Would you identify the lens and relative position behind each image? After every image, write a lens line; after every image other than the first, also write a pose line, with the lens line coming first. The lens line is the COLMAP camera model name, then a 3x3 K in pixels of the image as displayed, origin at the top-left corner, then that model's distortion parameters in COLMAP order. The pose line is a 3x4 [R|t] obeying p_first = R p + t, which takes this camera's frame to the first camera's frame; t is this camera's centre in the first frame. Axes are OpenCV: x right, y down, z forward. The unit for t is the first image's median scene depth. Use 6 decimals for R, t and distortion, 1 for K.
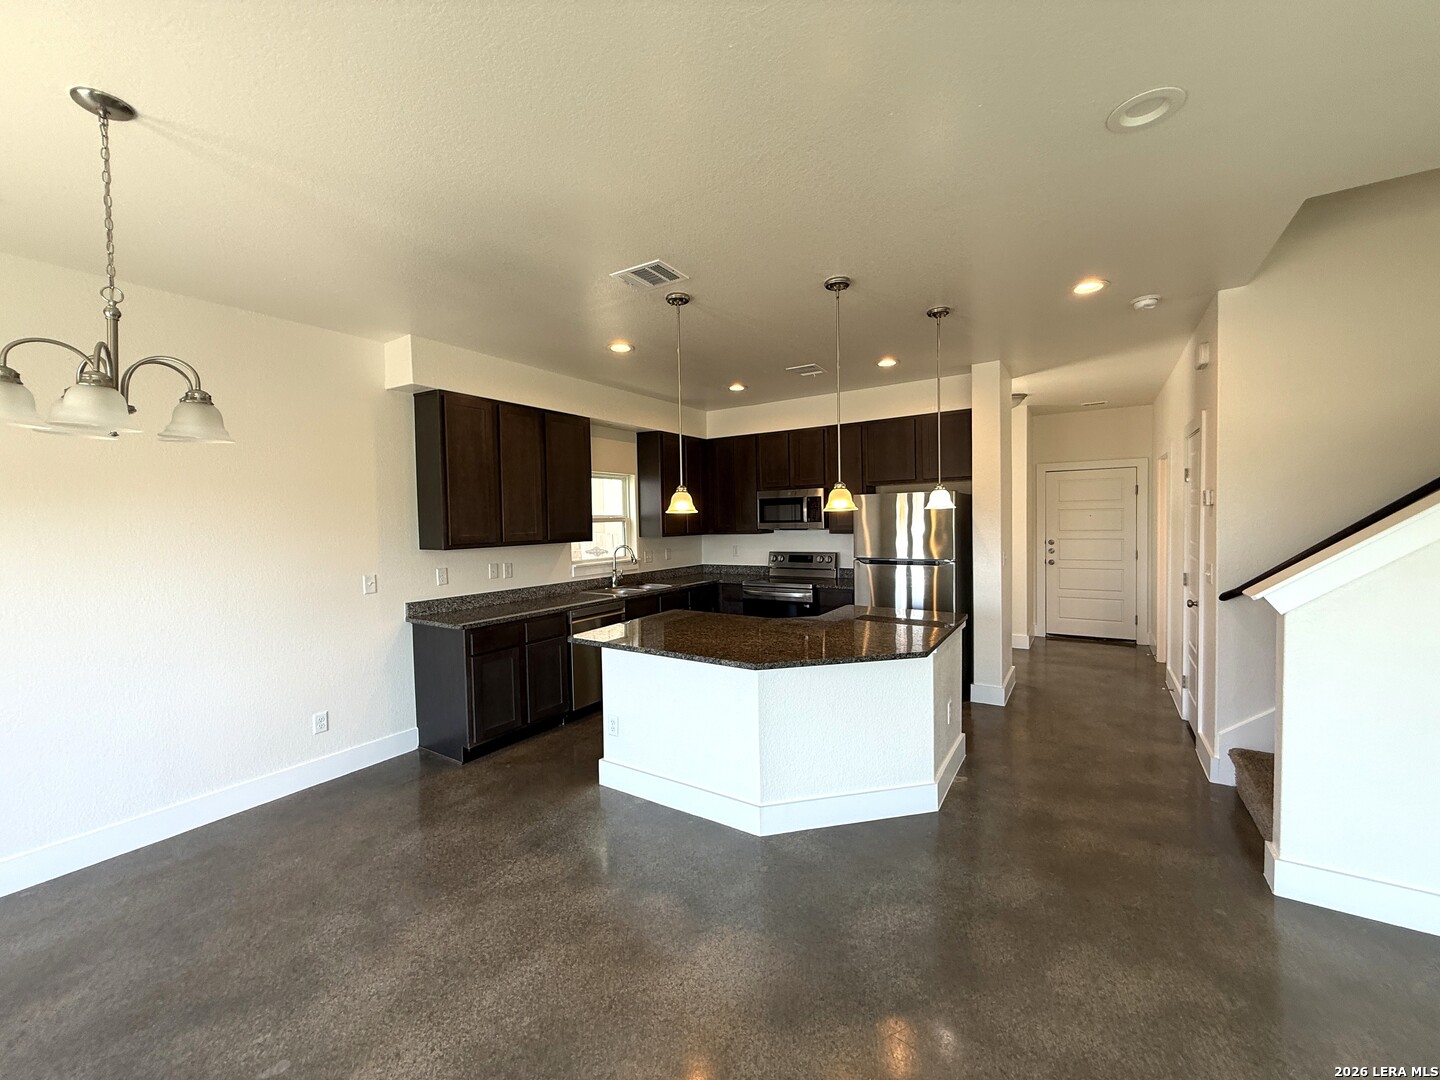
lens RADIAL K [[575.8, 0, 714.9], [0, 575.8, 537.3], [0, 0, 1]] dist [0.000177, -0.000385]
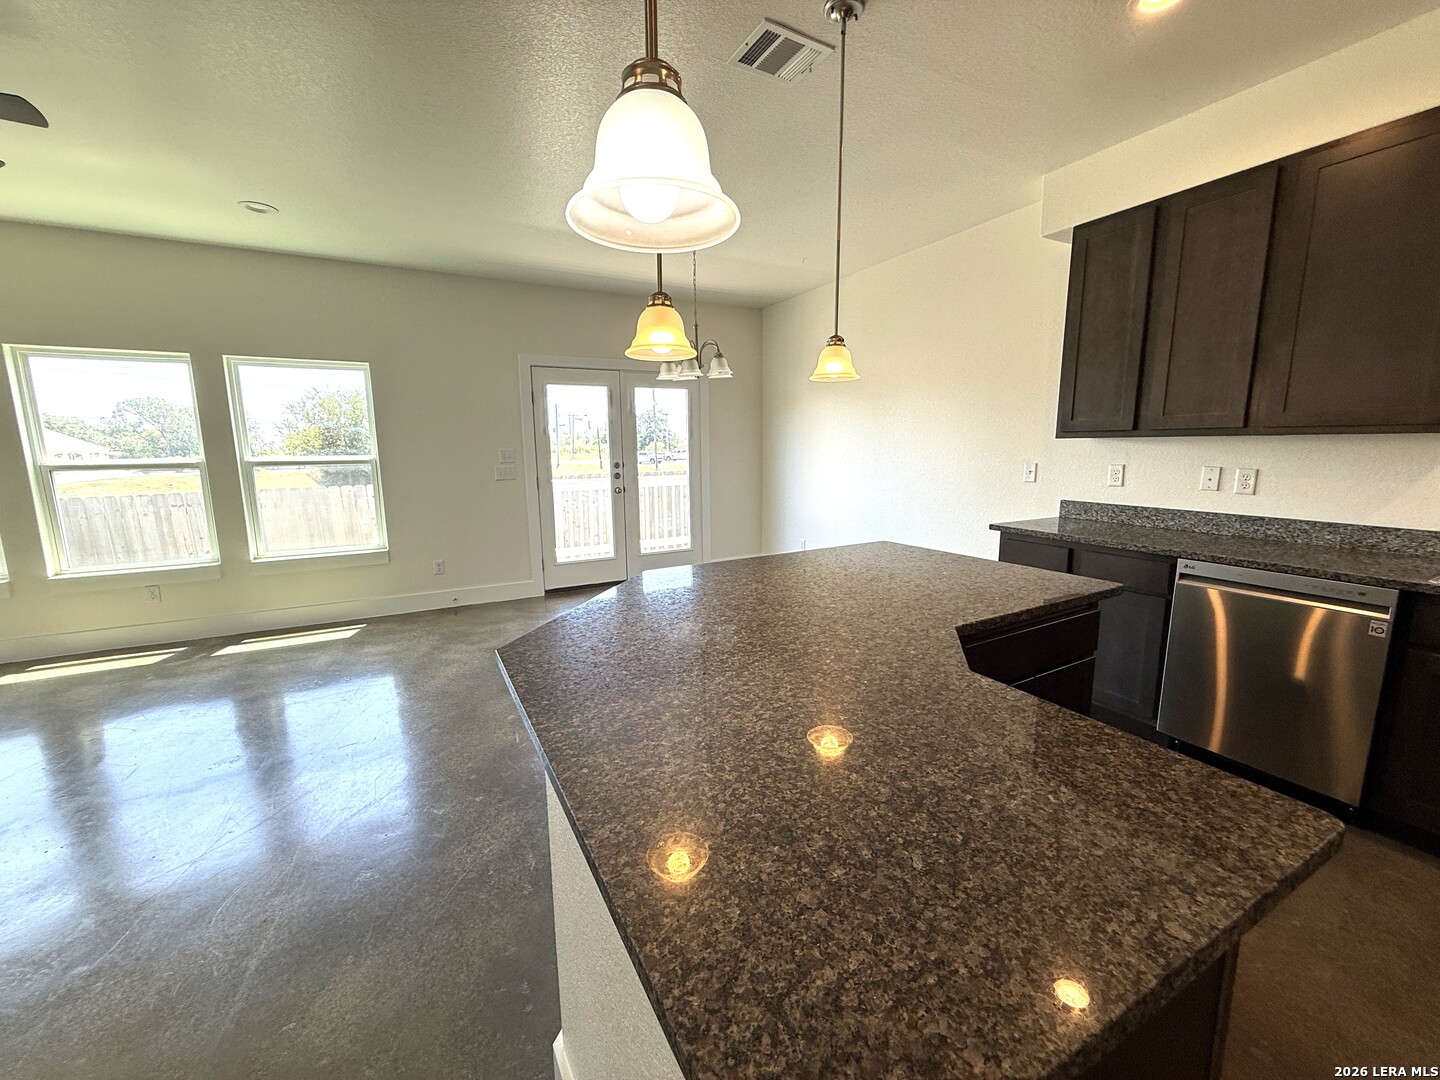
lens RADIAL K [[575.8, 0, 719.4], [0, 575.8, 535.3], [0, 0, 1]] dist [0.000177, -0.000385]
pose [[-0.484587, 0.160250, -0.859939, 0.421088], [-0.008207, 0.982200, 0.187659, 0.006987], [0.874704, 0.097995, -0.474646, 0.860554]]
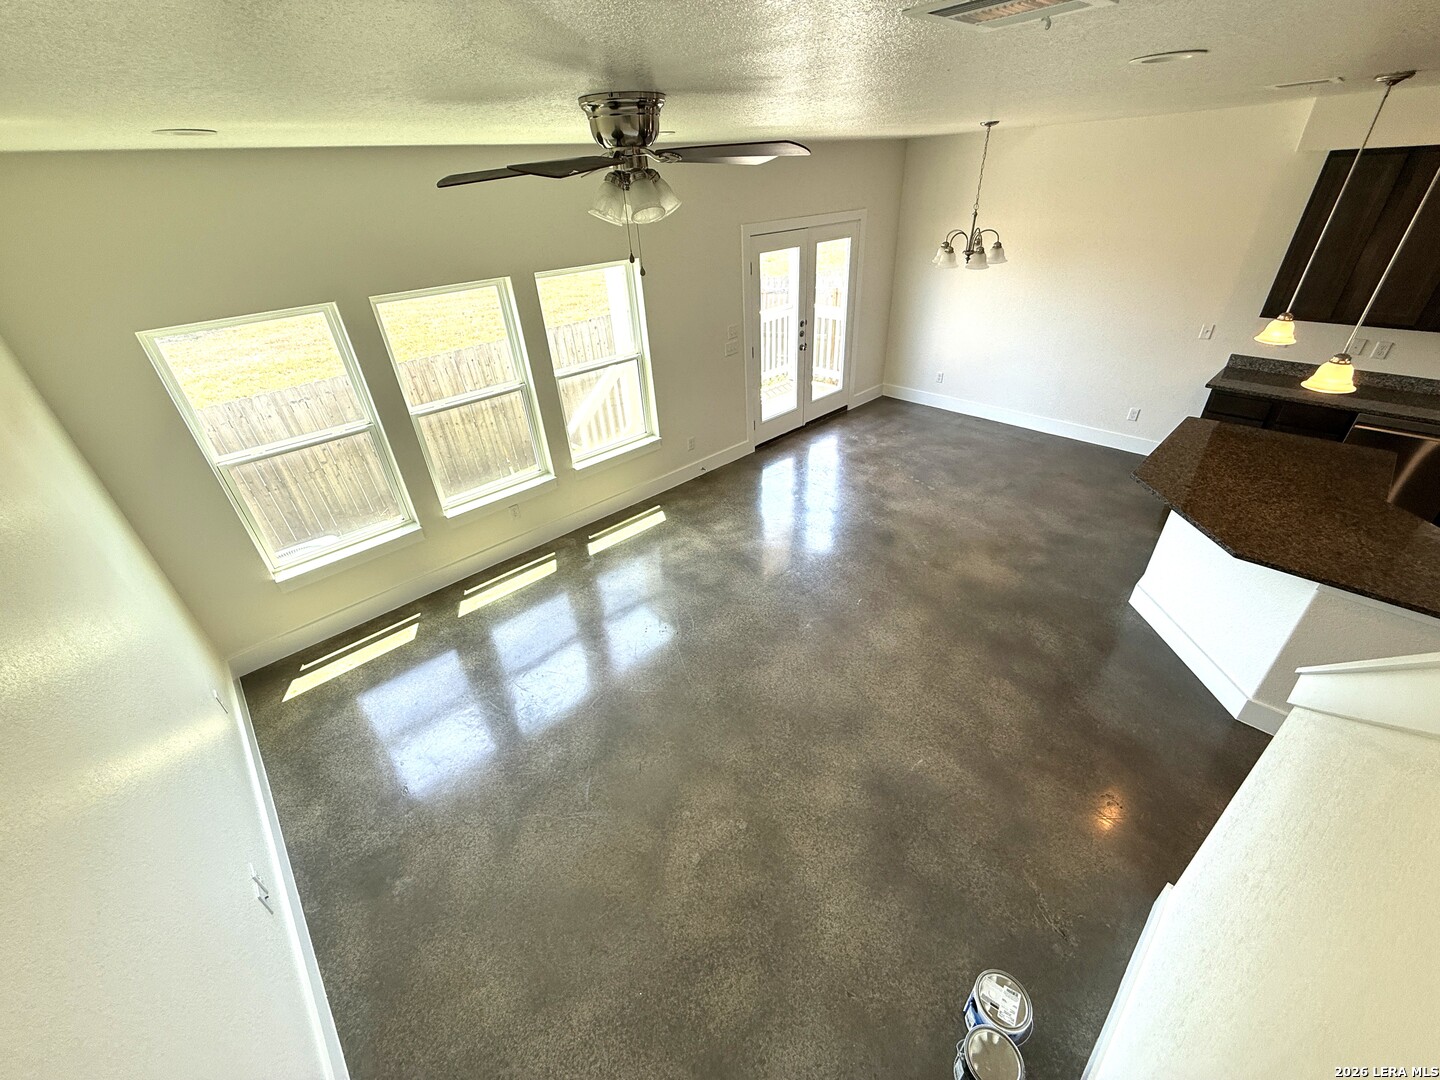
lens RADIAL K [[575.8, 0, 716.2], [0, 575.8, 536.0], [0, 0, 1]] dist [0.000177, -0.000385]
pose [[-0.248828, 0.538172, -0.805267, 0.846009], [0.027735, 0.835036, 0.549496, -0.240984], [0.968151, 0.114396, -0.222706, 0.220533]]
